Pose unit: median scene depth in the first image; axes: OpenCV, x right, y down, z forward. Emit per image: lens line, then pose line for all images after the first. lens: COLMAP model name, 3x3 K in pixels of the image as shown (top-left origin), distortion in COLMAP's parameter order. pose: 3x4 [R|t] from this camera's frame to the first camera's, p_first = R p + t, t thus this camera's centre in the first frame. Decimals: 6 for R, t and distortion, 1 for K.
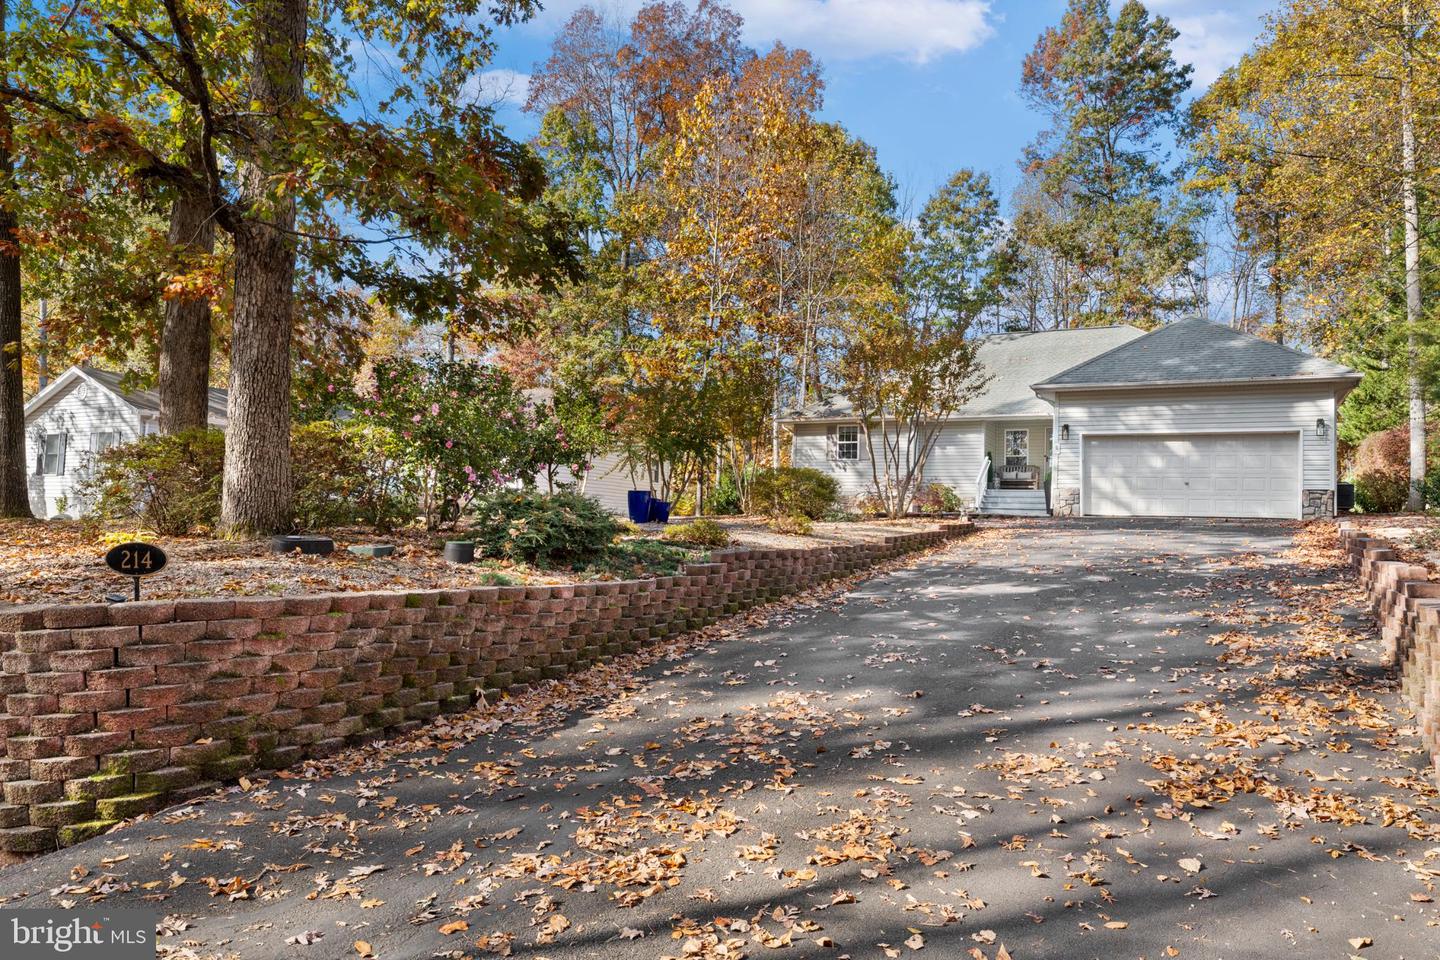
lens RADIAL K [[1003.0, 0, 720.0], [0, 1003.0, 480.0], [0, 0, 1]] dist [-0.044646, -0.000348]
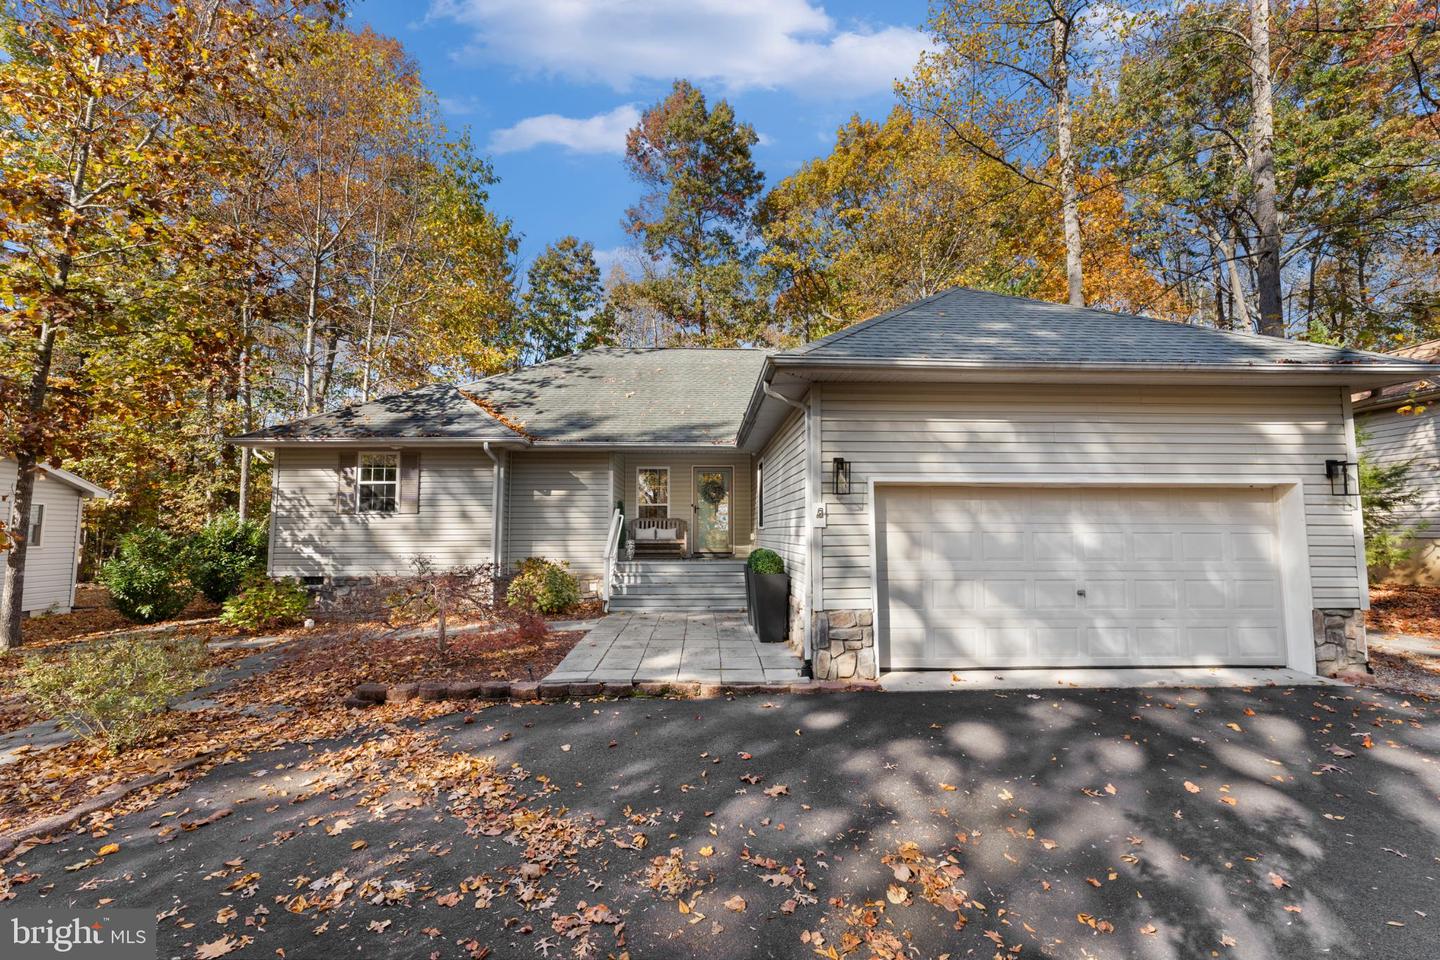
lens RADIAL K [[584.3, 0, 720.0], [0, 584.3, 480.0], [0, 0, 1]] dist [-0.000425, 0.000026]
pose [[0.876161, 0.014923, 0.481788, 0.094275], [-0.001893, 0.999619, -0.027519, -0.020023], [-0.482015, 0.023199, 0.875856, 0.414103]]
